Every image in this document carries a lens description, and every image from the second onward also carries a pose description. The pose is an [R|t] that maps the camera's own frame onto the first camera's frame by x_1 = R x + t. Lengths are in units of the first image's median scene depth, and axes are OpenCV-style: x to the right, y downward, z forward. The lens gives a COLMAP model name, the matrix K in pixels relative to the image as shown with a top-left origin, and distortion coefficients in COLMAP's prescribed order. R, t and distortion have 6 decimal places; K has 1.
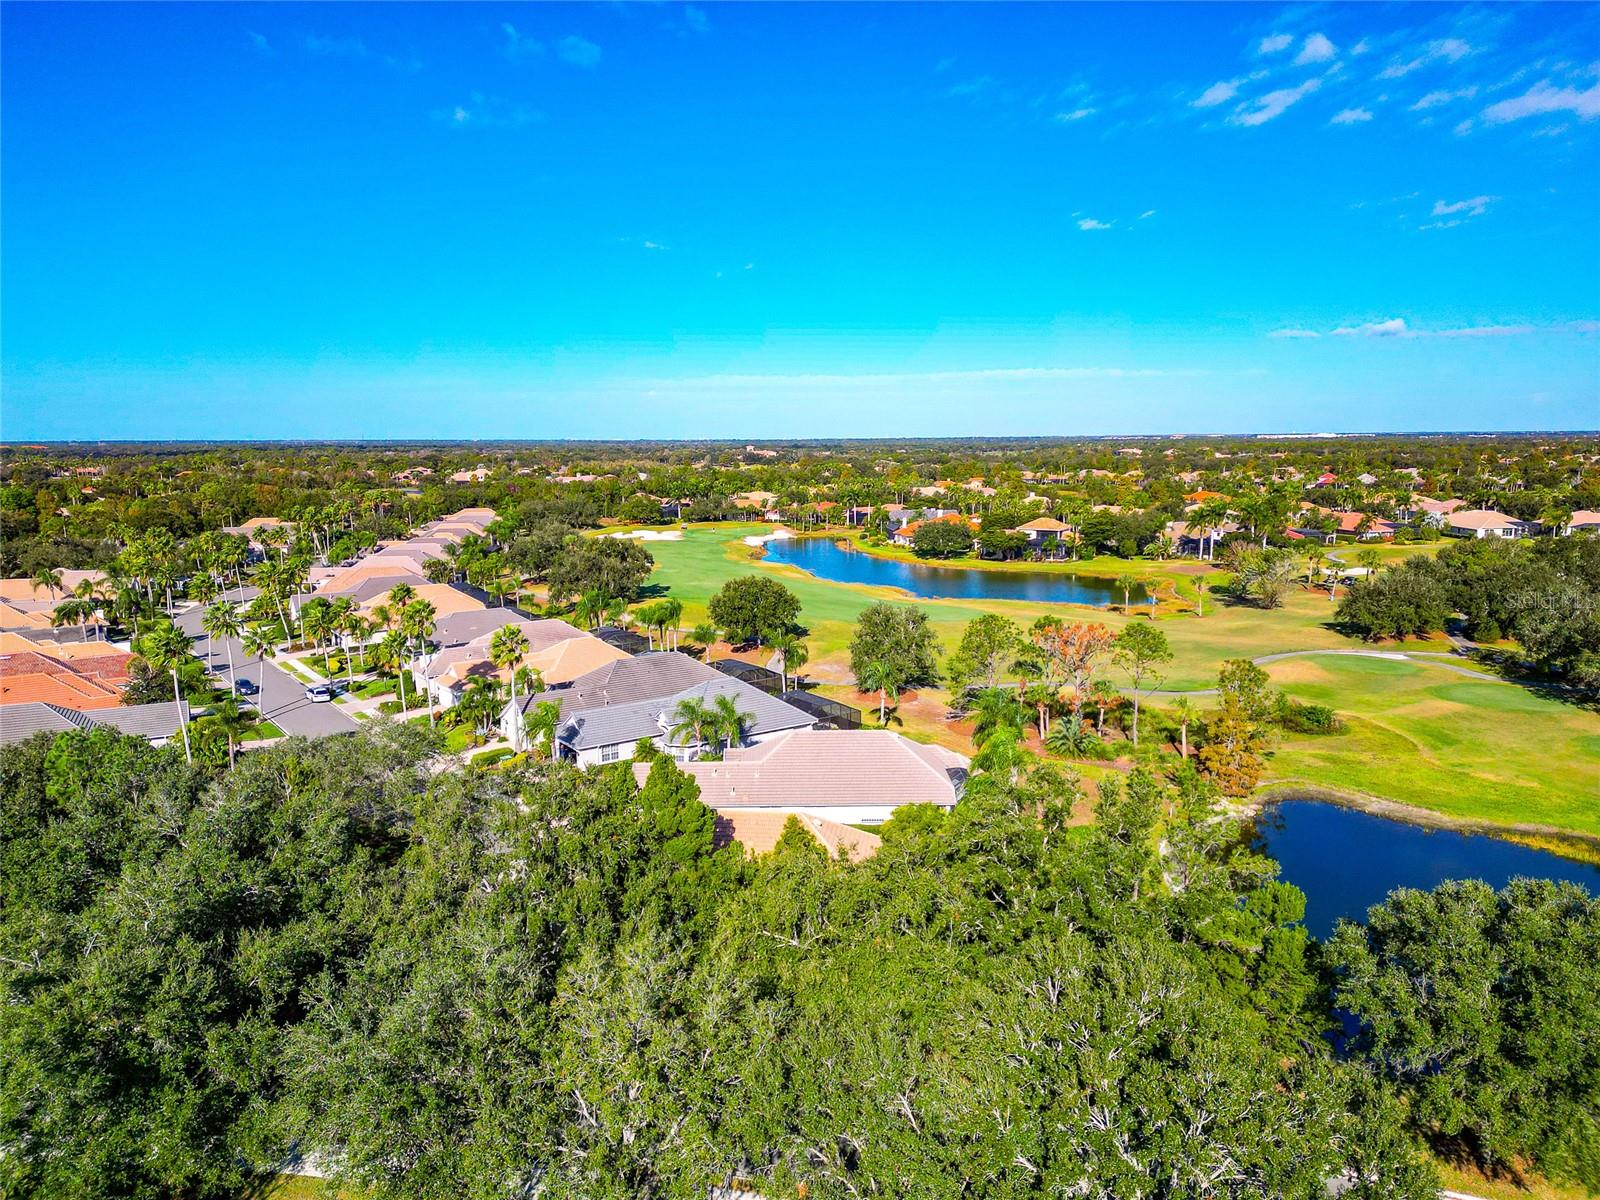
lens RADIAL K [[1151.8, 0, 824.0], [0, 1151.8, 671.6], [0, 0, 1]] dist [0.072626, -0.060072]
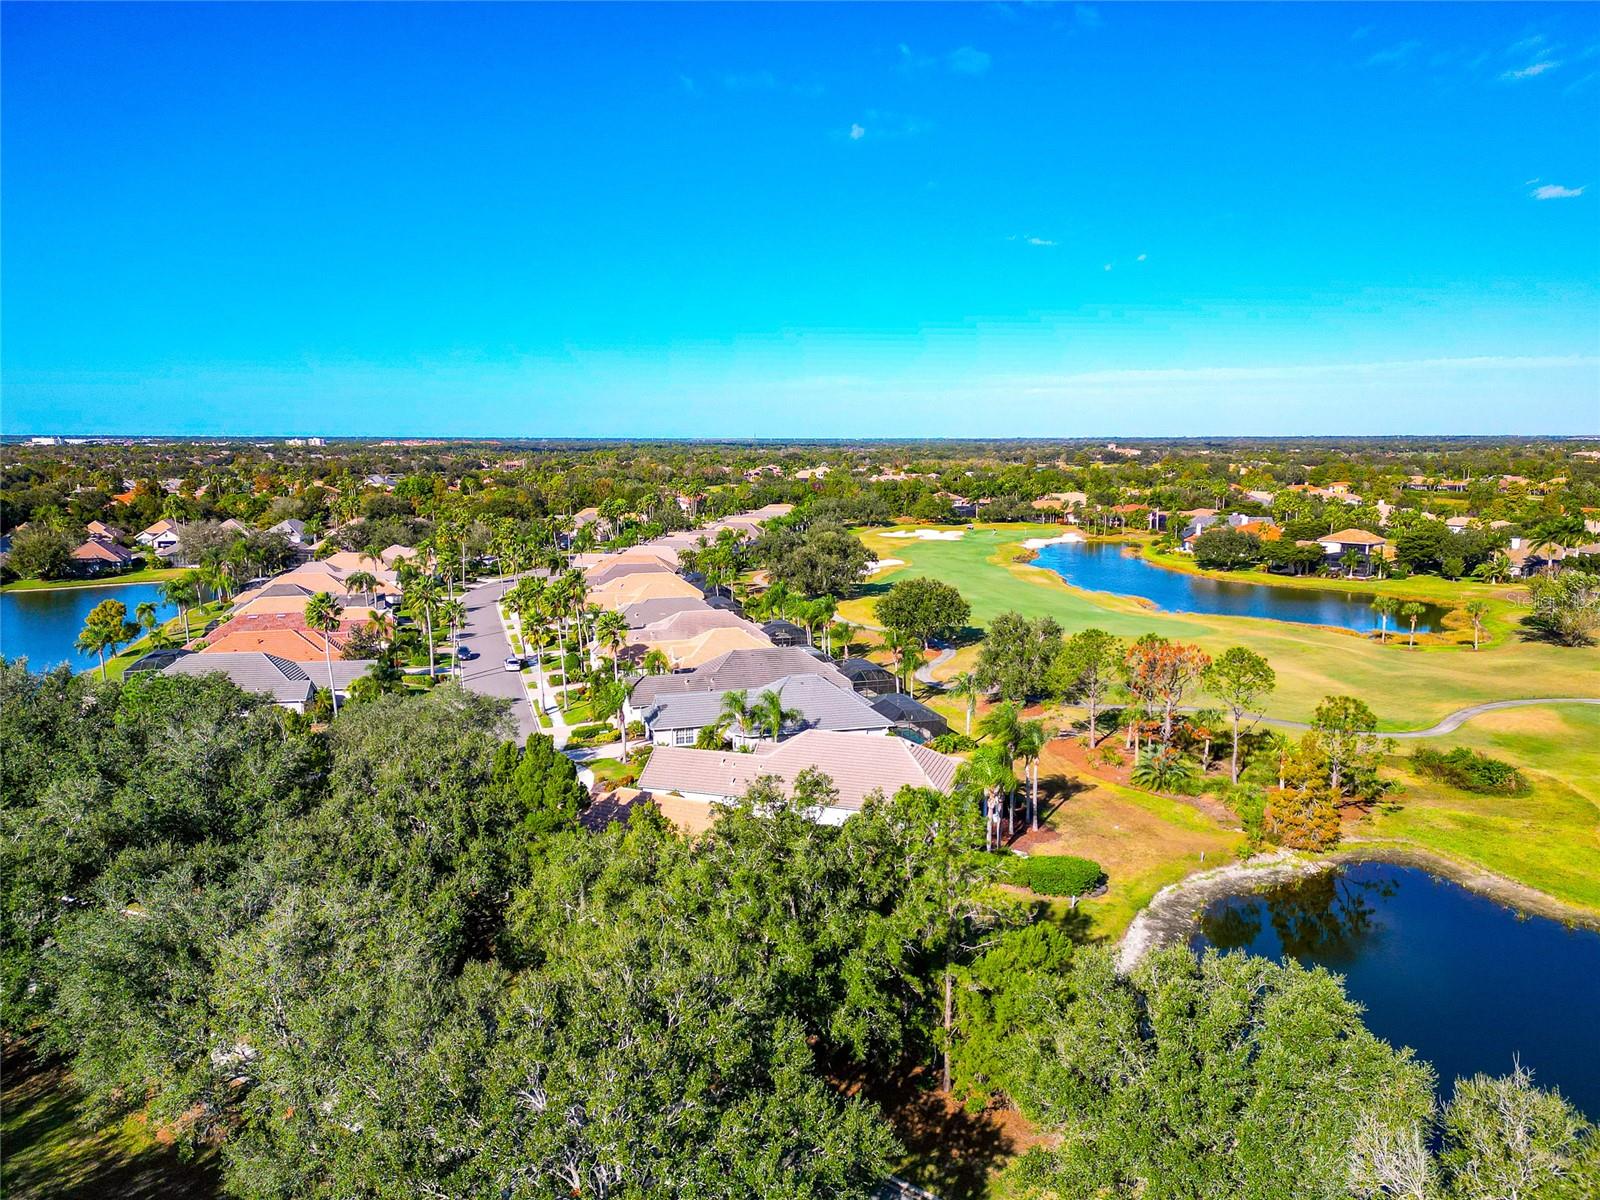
lens RADIAL K [[1214.3, 0, 800.0], [0, 1214.3, 600.0], [0, 0, 1]] dist [0.007008, -0.005280]
pose [[0.936423, 0.050601, -0.347205, 0.100260], [-0.072784, 0.996036, -0.051142, -0.001783], [0.343241, 0.073161, 0.936394, -0.000360]]
